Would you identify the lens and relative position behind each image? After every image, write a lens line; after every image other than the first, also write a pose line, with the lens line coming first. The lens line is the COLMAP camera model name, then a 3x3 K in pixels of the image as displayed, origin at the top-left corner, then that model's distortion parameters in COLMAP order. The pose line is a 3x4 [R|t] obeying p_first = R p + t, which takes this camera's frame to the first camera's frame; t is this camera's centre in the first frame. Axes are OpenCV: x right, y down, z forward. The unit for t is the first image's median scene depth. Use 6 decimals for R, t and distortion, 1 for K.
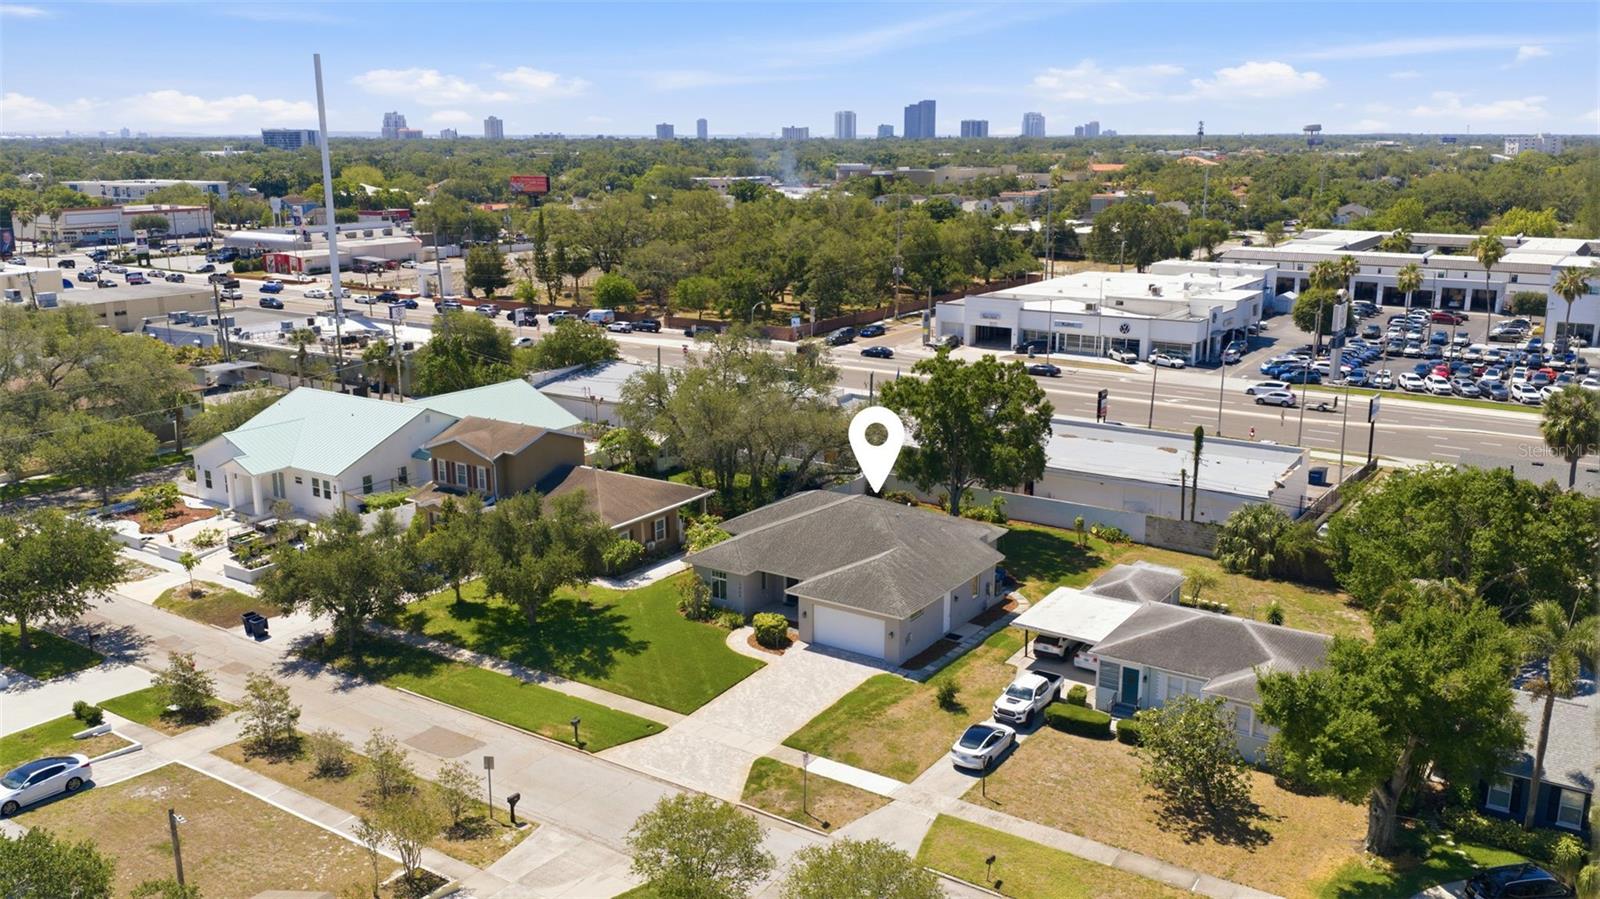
lens RADIAL K [[1330.4, 0, 801.0], [0, 1330.4, 452.5], [0, 0, 1]] dist [0.000173, 0.000197]
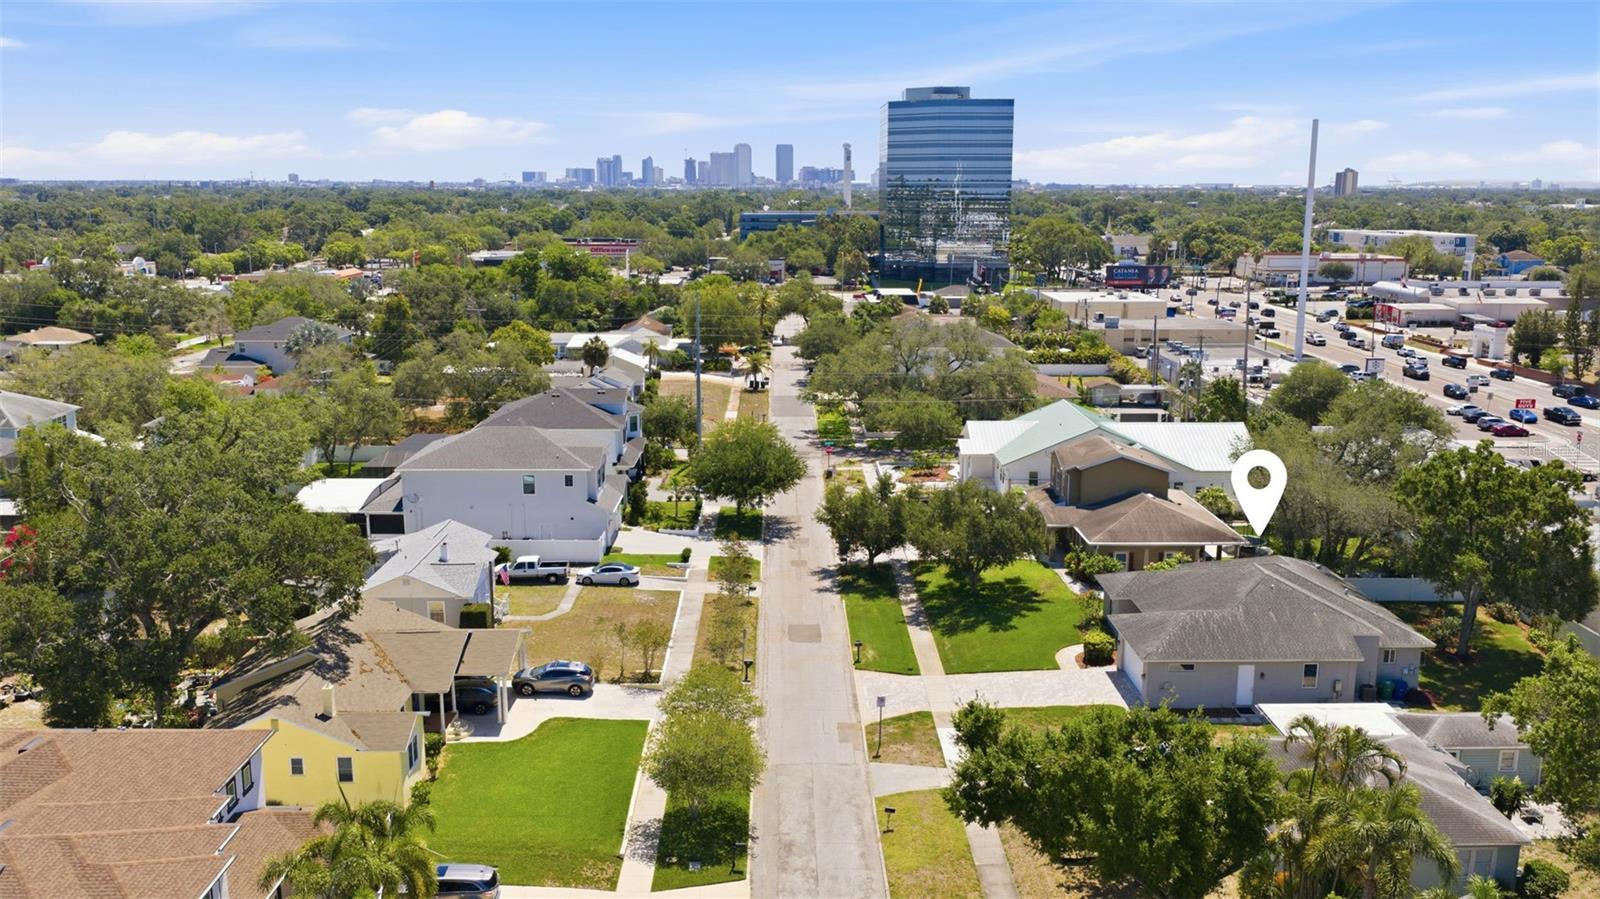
lens RADIAL K [[1330.4, 0, 801.2], [0, 1330.4, 447.3], [0, 0, 1]] dist [0.000173, 0.000197]
pose [[0.566897, 0.164270, -0.807244, 0.661176], [-0.196572, 0.978584, 0.061092, -0.045175], [0.799992, 0.124048, 0.587047, 0.129625]]
